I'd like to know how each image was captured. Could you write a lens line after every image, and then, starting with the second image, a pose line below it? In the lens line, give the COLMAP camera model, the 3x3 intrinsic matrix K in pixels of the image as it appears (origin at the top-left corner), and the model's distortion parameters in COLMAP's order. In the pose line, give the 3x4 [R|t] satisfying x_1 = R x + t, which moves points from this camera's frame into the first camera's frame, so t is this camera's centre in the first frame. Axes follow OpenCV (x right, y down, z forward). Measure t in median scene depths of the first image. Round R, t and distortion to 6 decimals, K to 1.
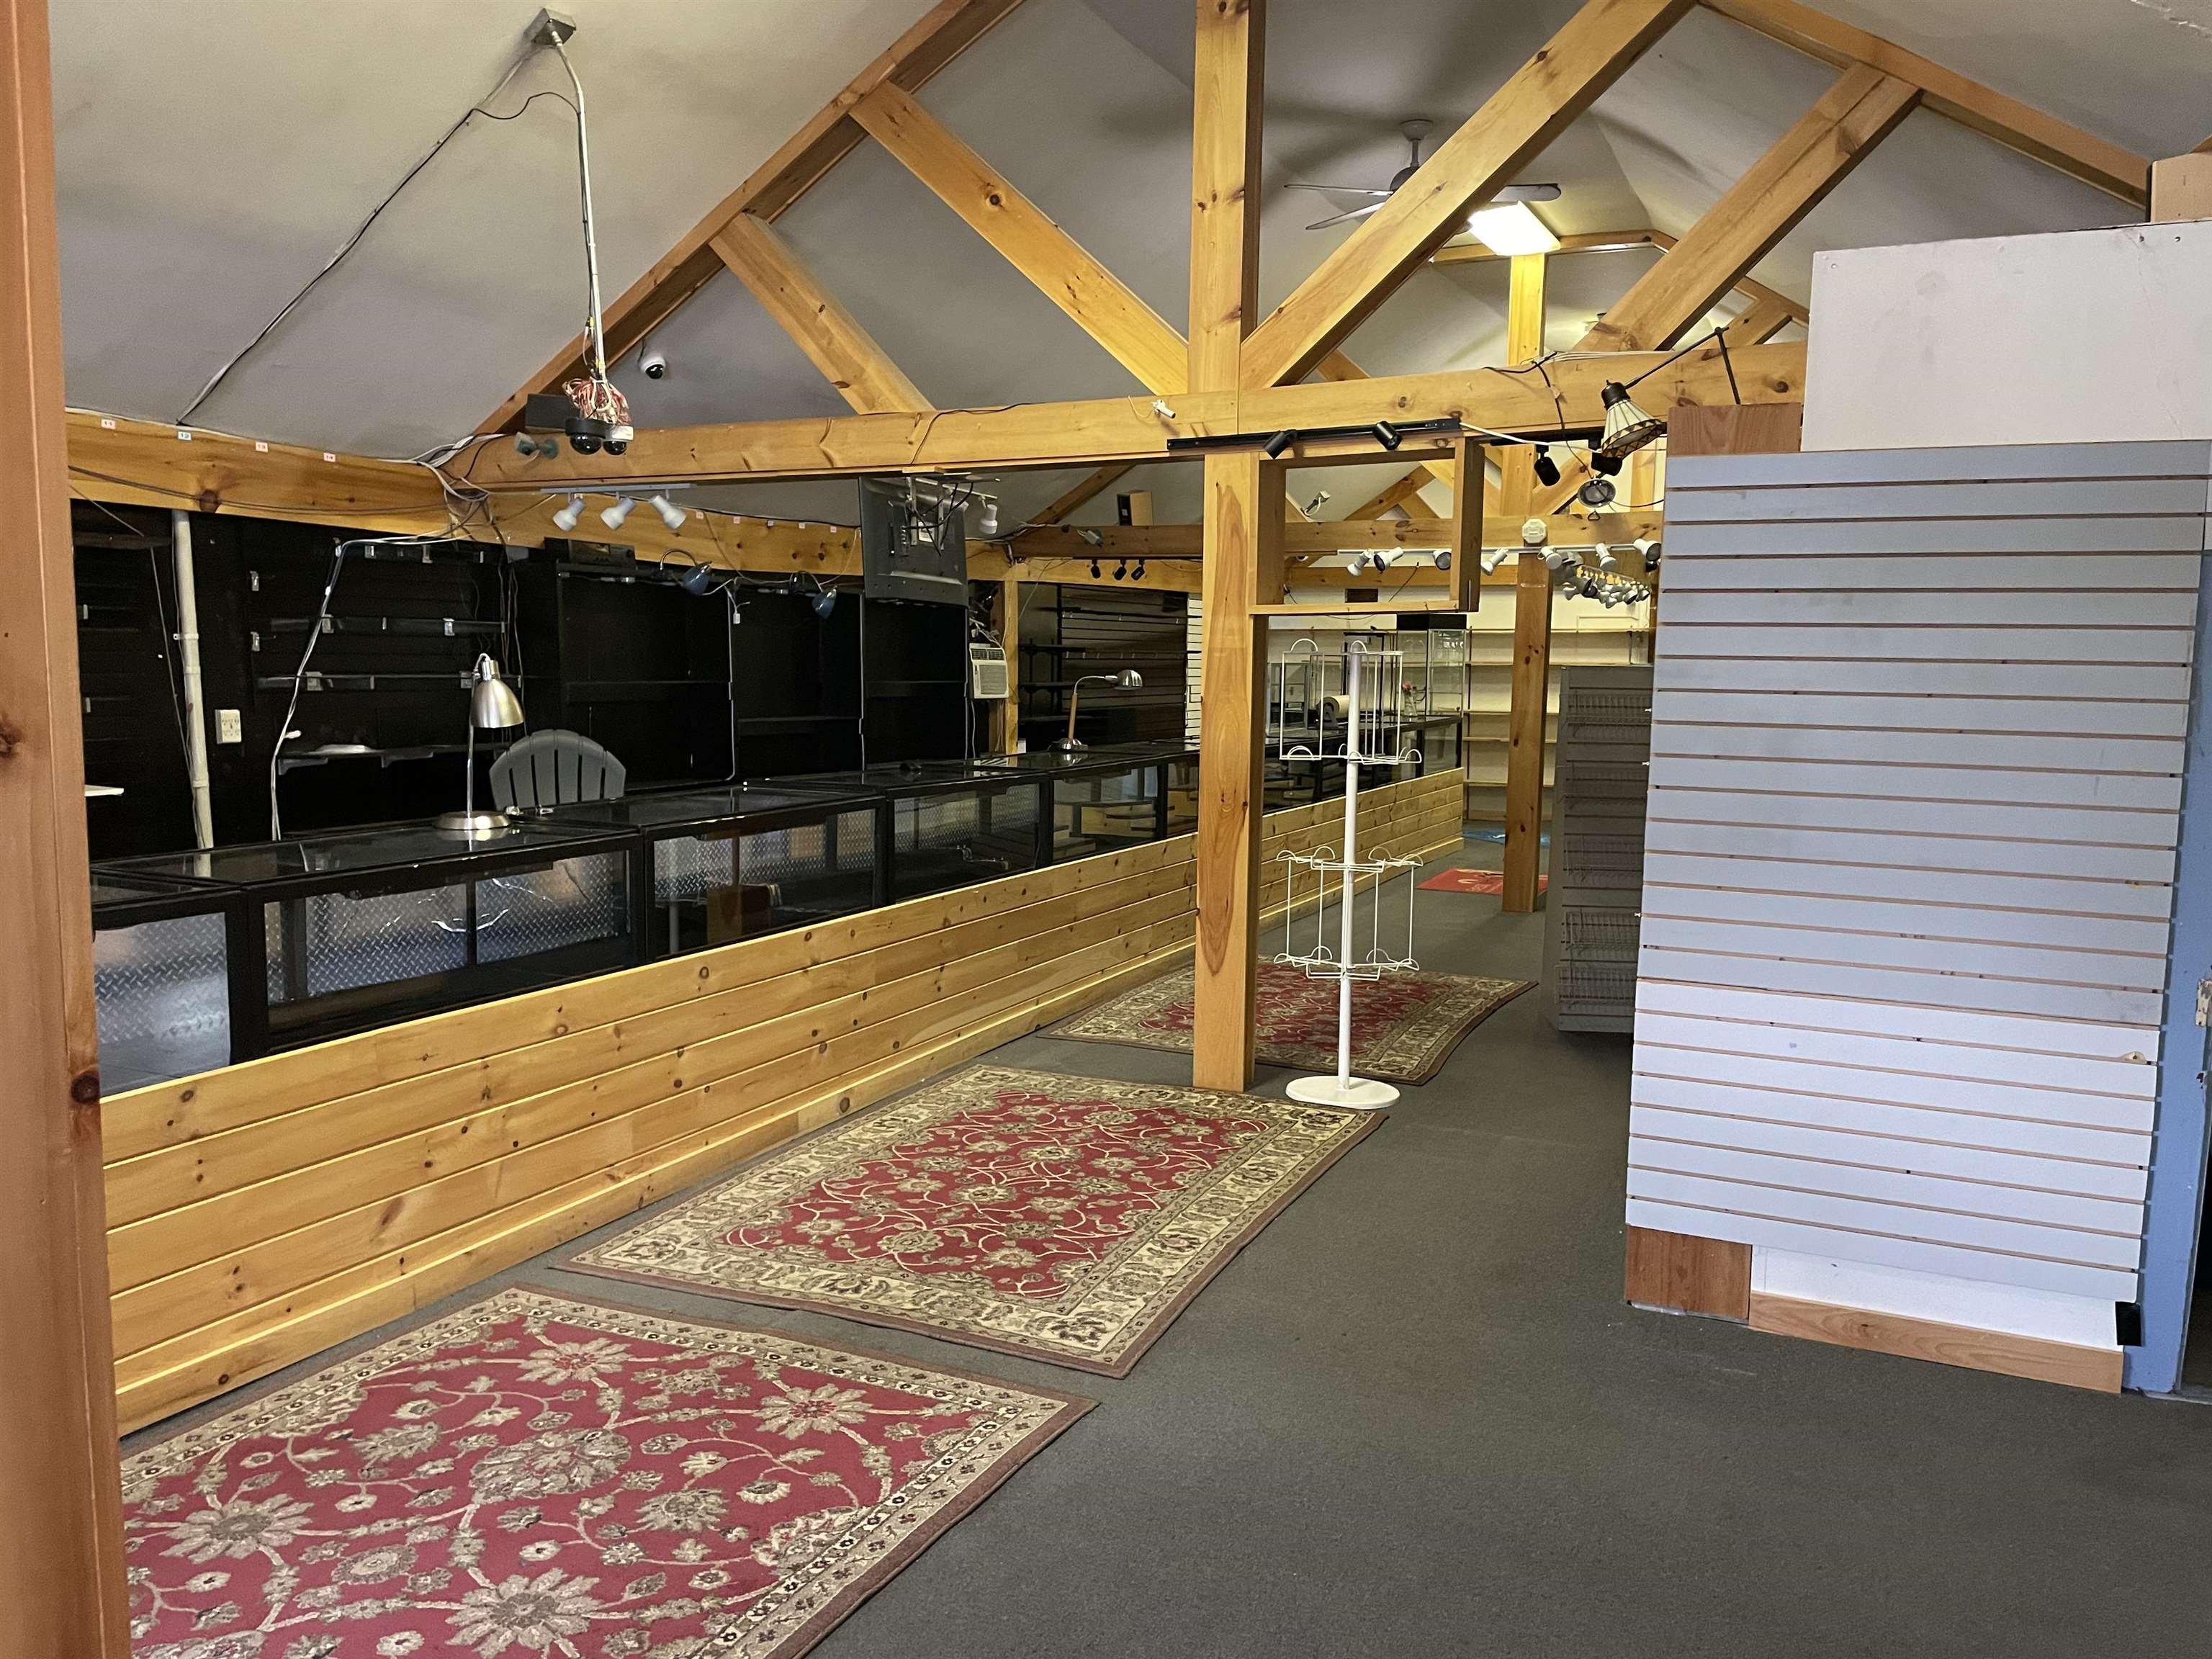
lens RADIAL K [[1669.6, 0, 1119.0], [0, 1669.6, 838.5], [0, 0, 1]] dist [0.095435, -0.128354]
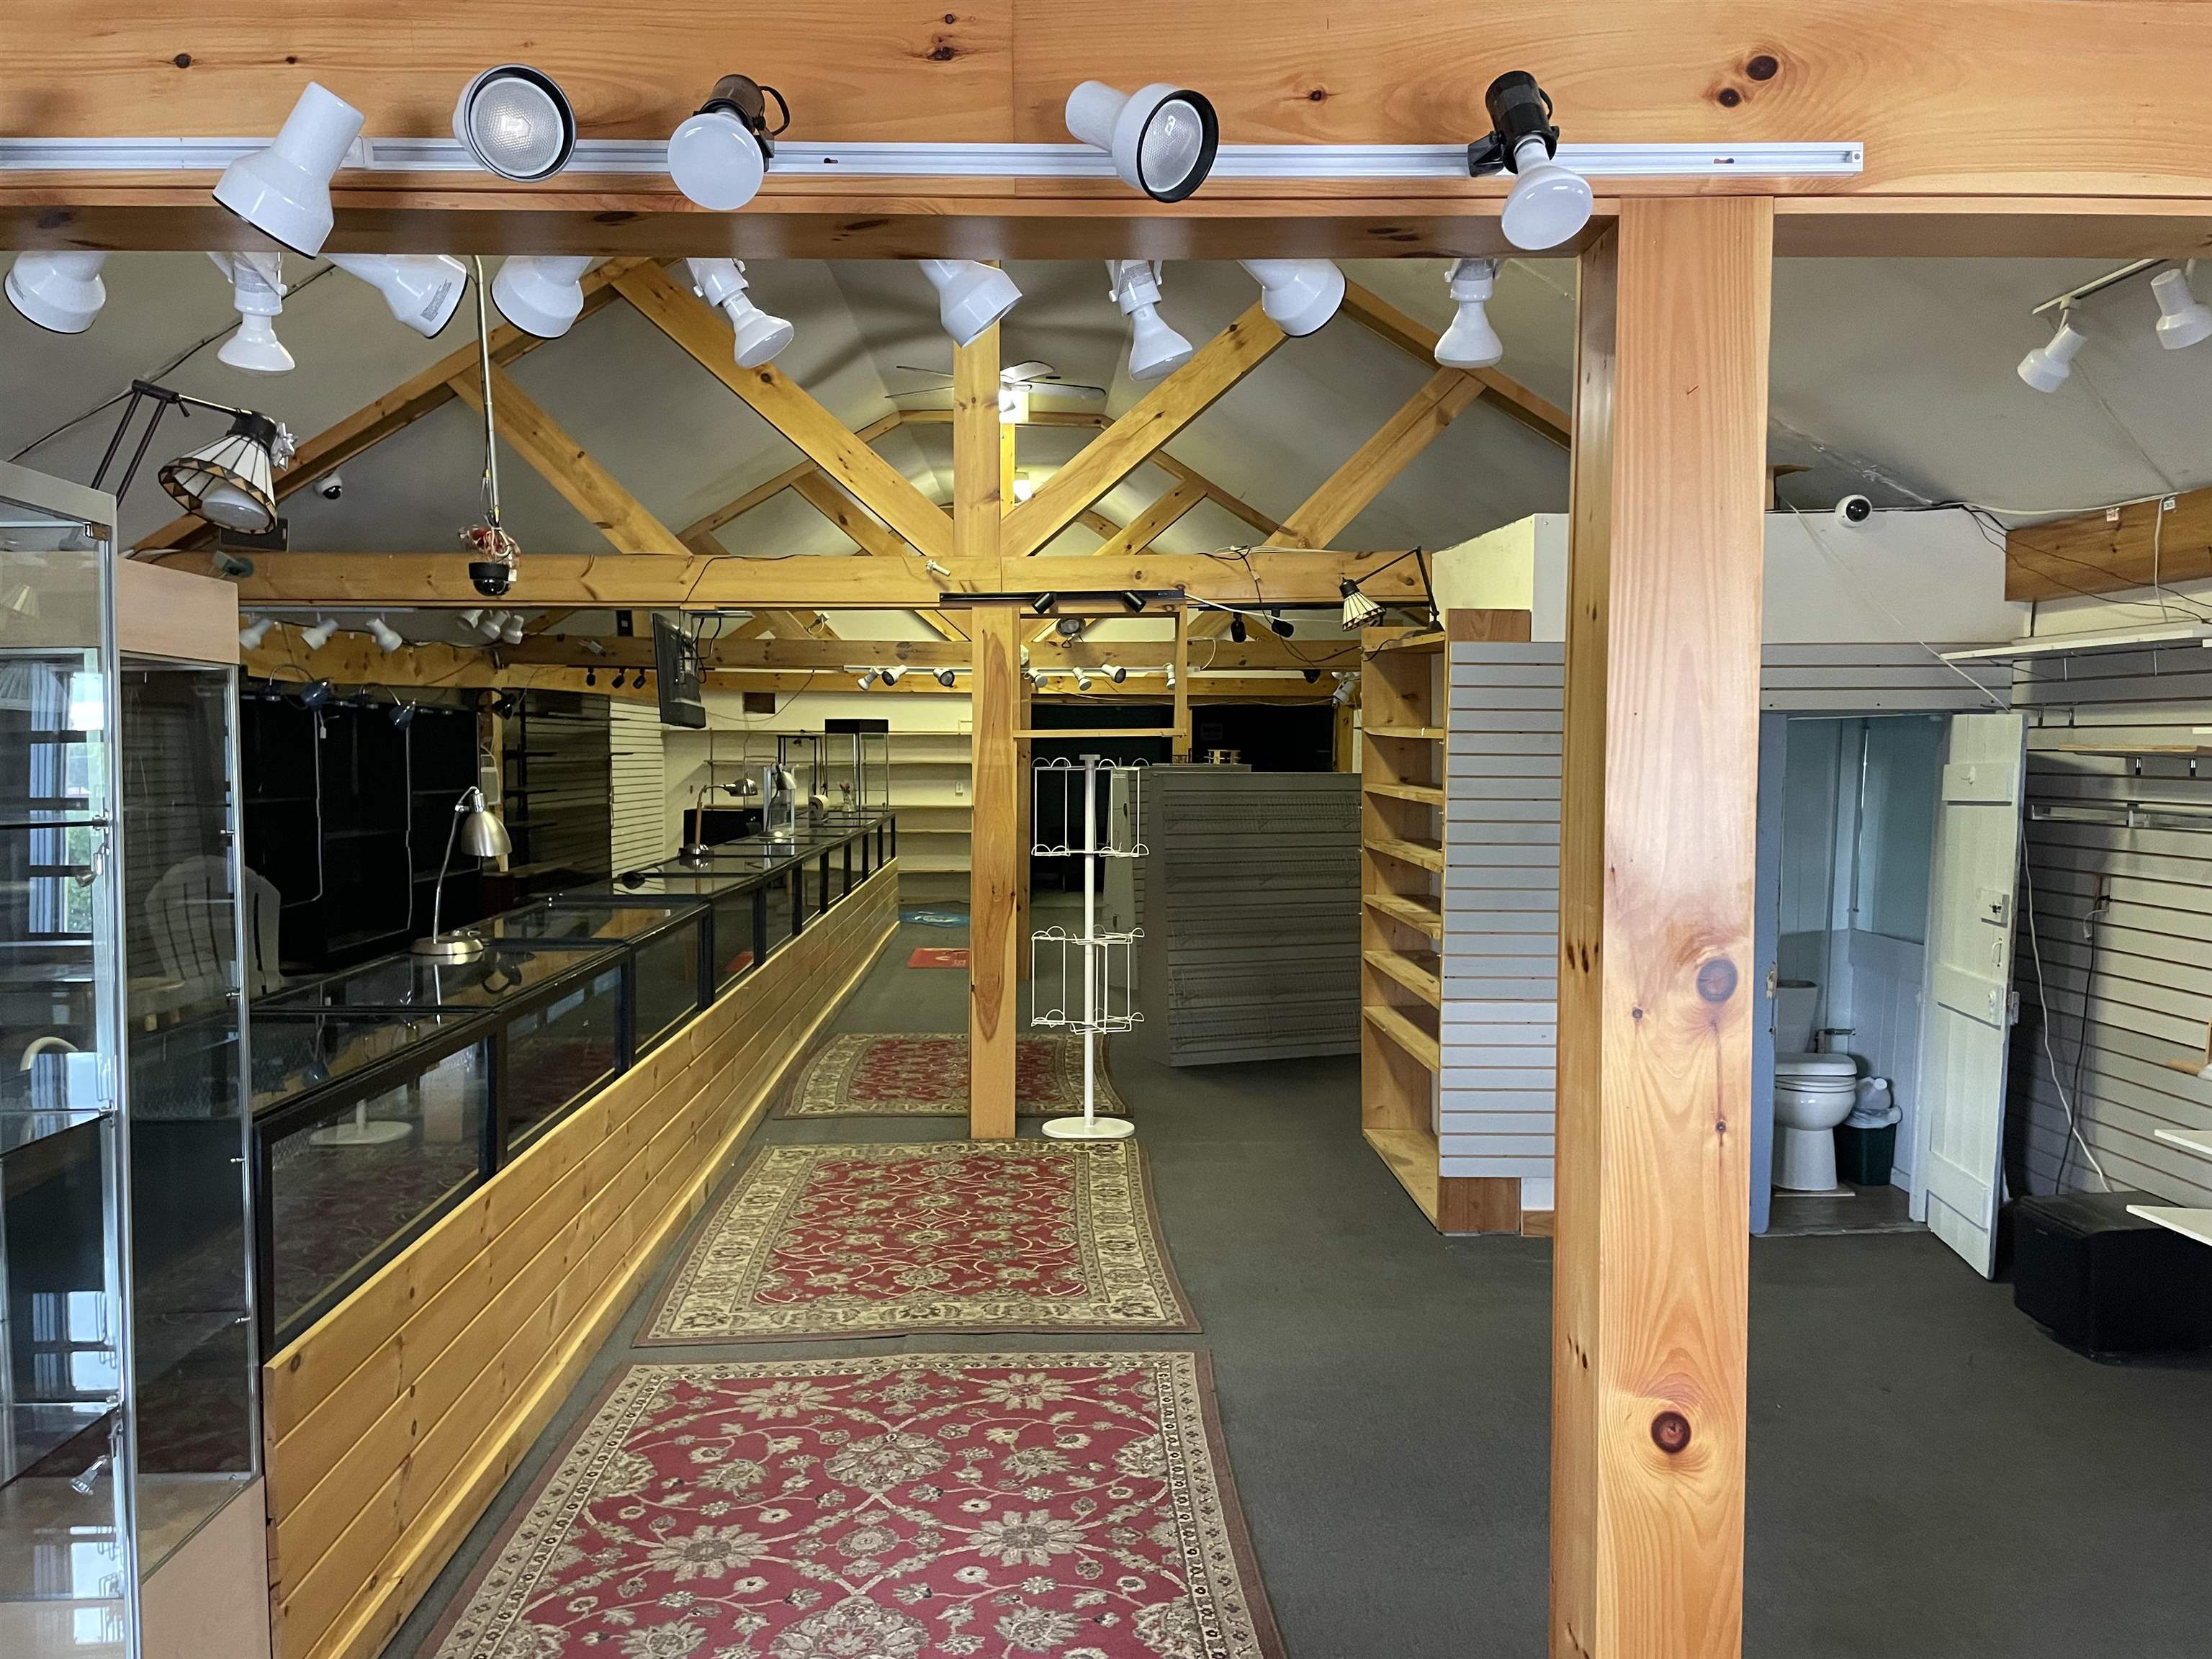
lens RADIAL K [[1669.6, 0, 1112.6], [0, 1669.6, 821.2], [0, 0, 1]] dist [0.095435, -0.128354]
pose [[0.887111, -0.028706, 0.460663, -0.444591], [0.057430, 0.997173, -0.048455, -0.011753], [-0.457969, 0.069441, 0.886252, -0.107372]]
